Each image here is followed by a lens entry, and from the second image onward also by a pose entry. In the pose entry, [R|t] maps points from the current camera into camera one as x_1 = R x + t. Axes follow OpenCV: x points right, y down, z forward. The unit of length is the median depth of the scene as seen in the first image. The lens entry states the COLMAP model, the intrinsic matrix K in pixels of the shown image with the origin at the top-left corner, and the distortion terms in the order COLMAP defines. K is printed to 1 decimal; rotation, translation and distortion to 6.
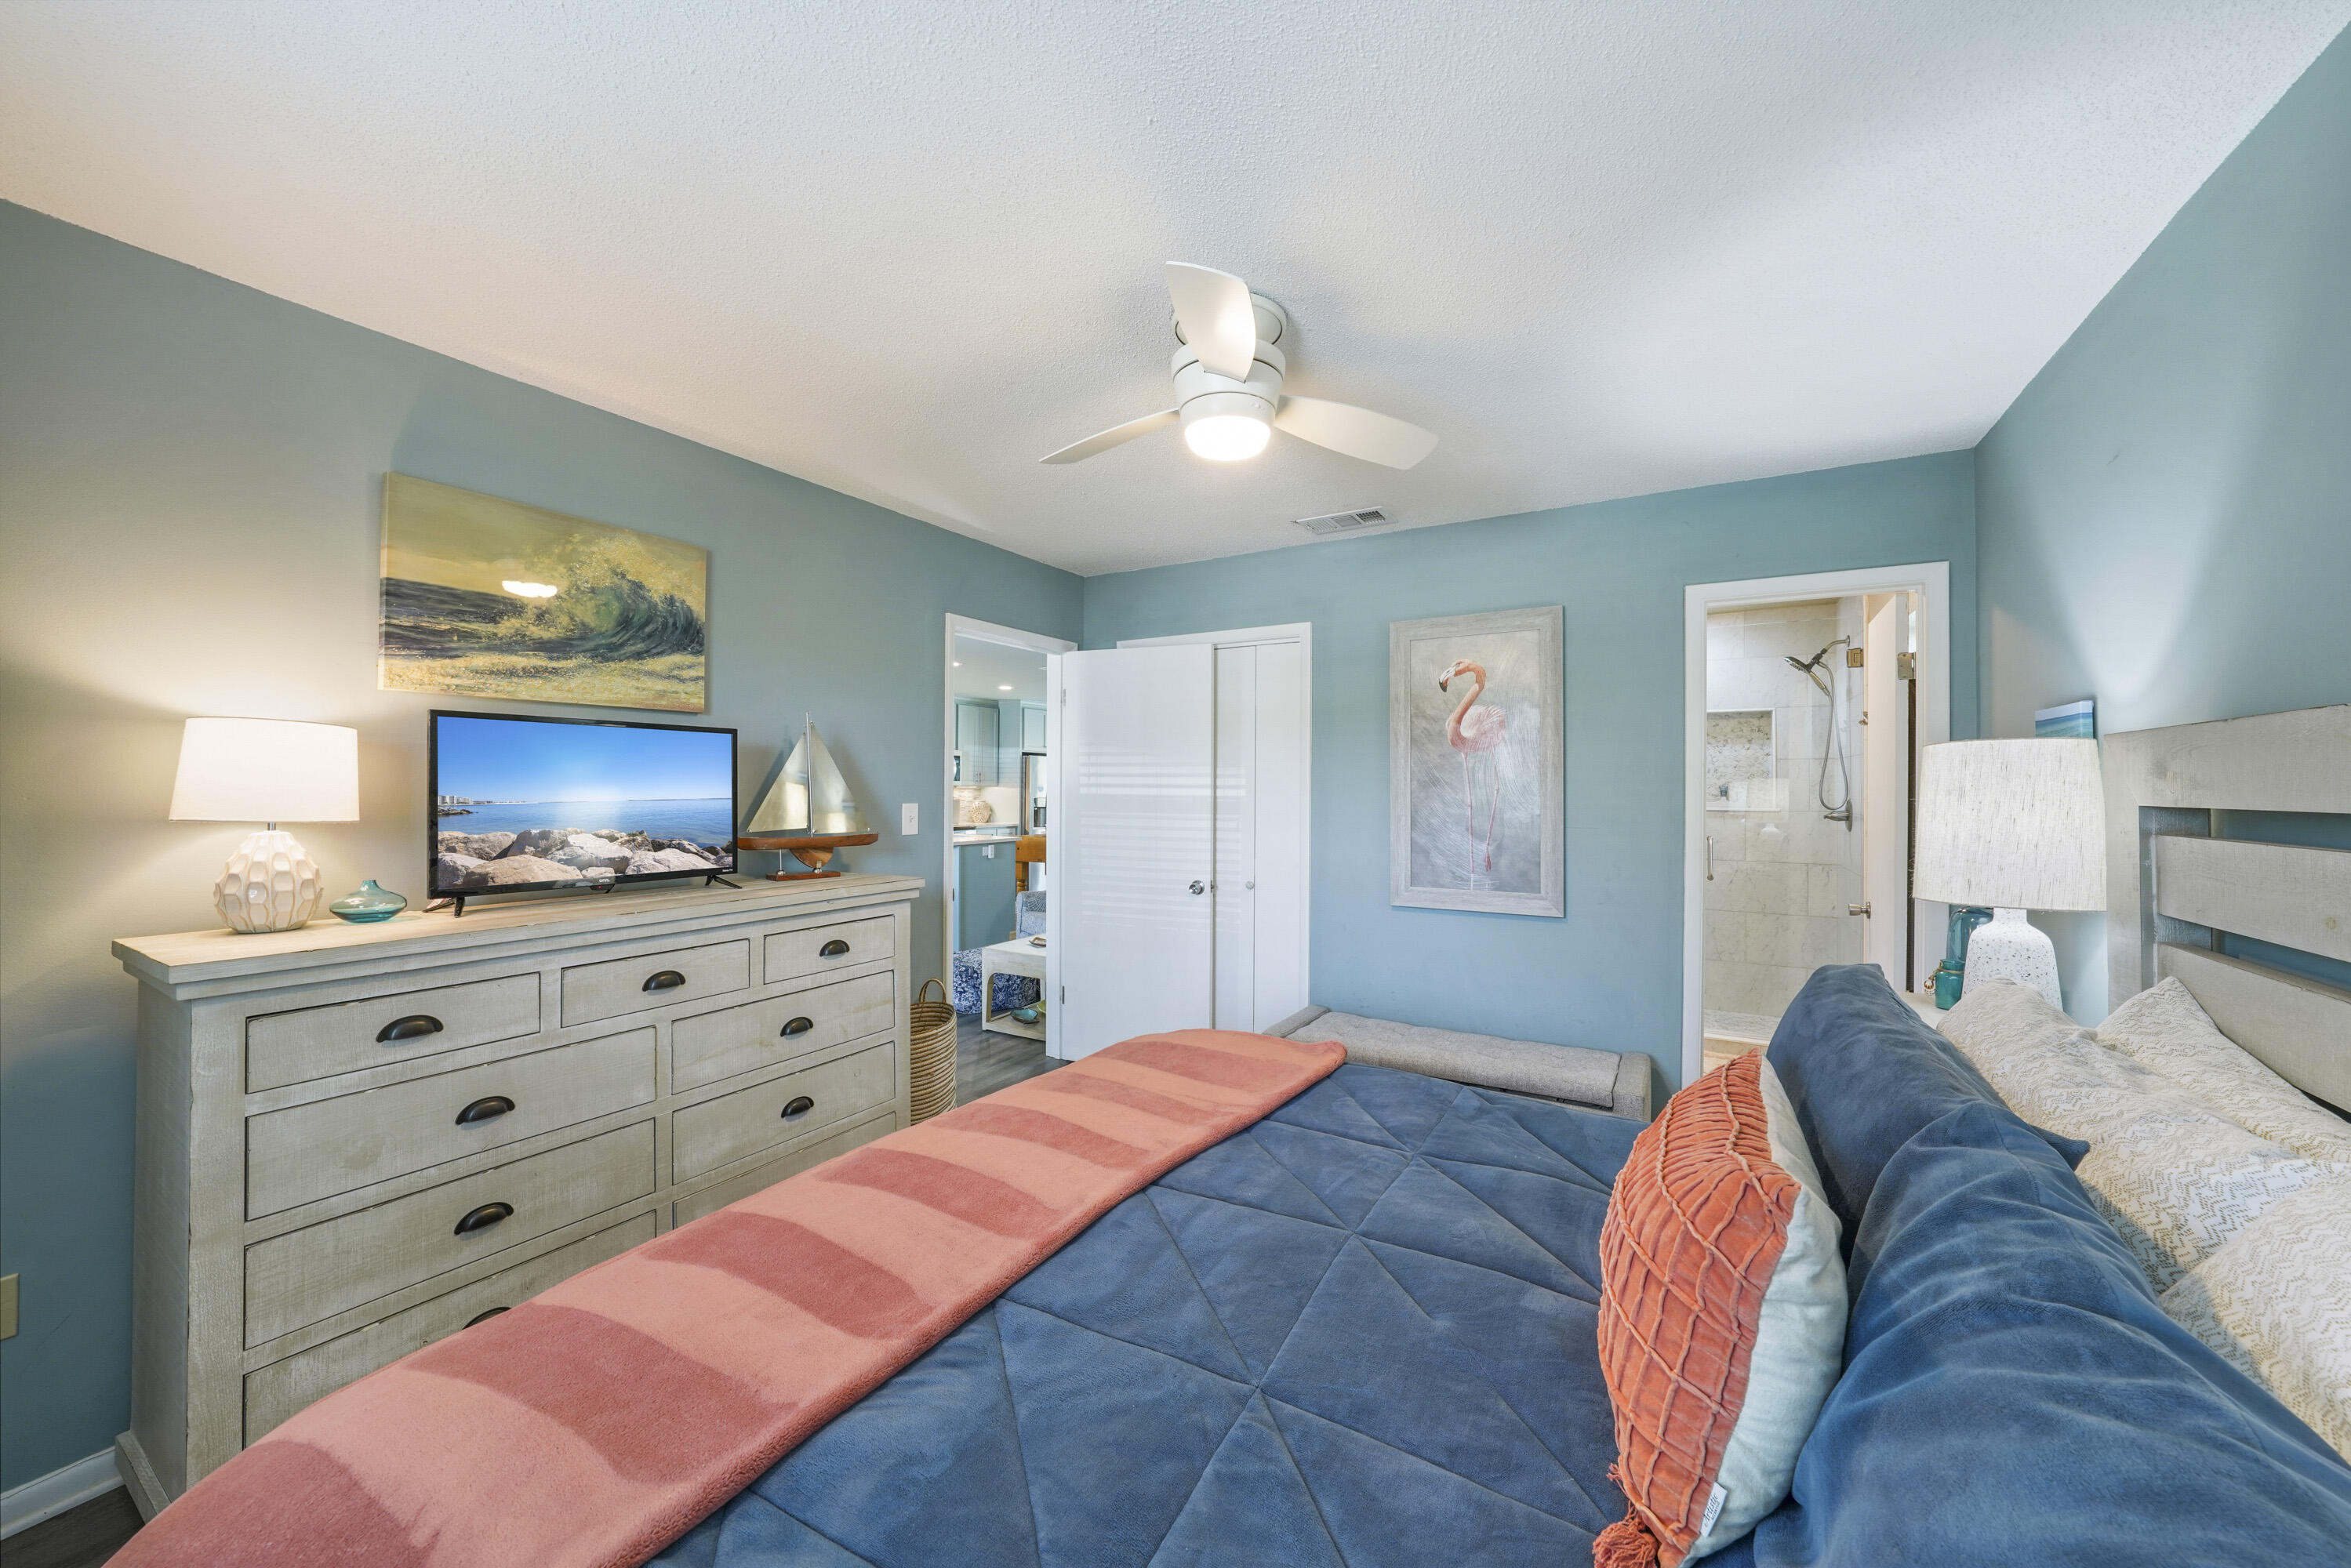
lens RADIAL K [[842.4, 0, 1194.7], [0, 842.4, 778.8], [0, 0, 1]] dist [-0.026768, 0.005478]
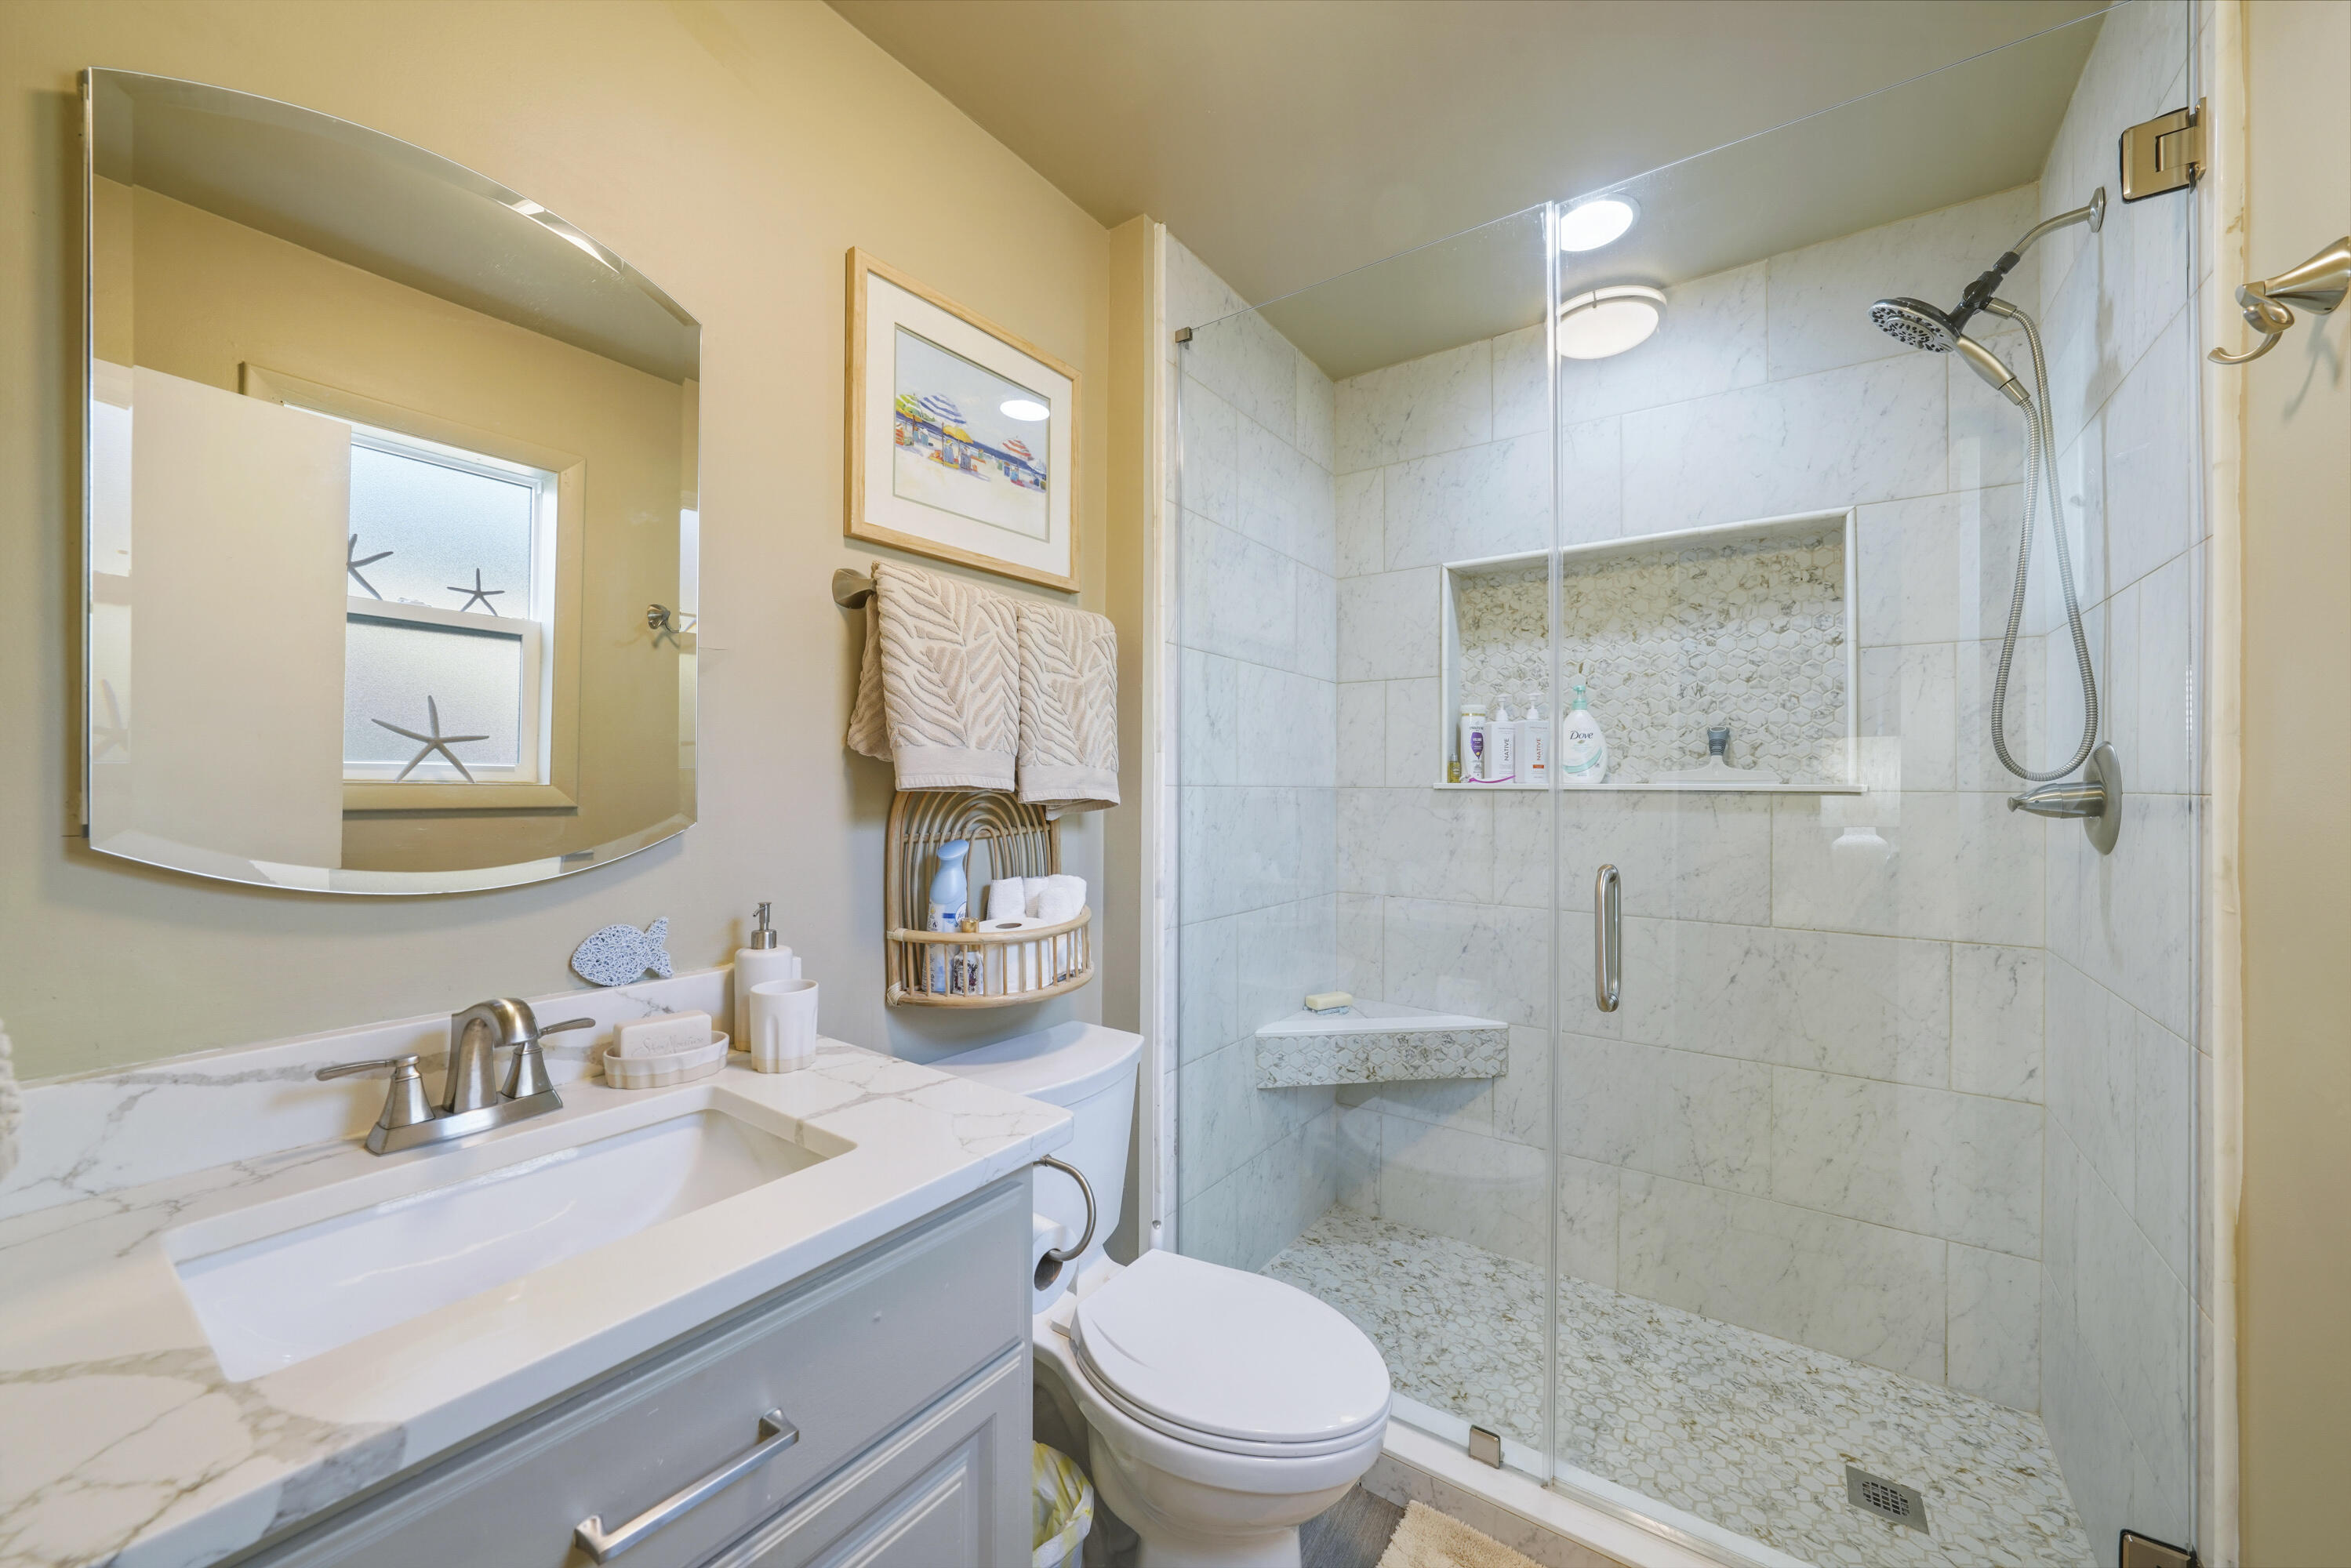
lens RADIAL K [[864.7, 0, 1180.2], [0, 864.7, 781.6], [0, 0, 1]] dist [-0.025985, 0.006323]
pose [[0.994780, -0.001364, -0.102032, 0.465021], [0.001885, 0.999986, 0.005017, 0.033858], [0.102024, -0.005183, 0.994768, 0.630427]]
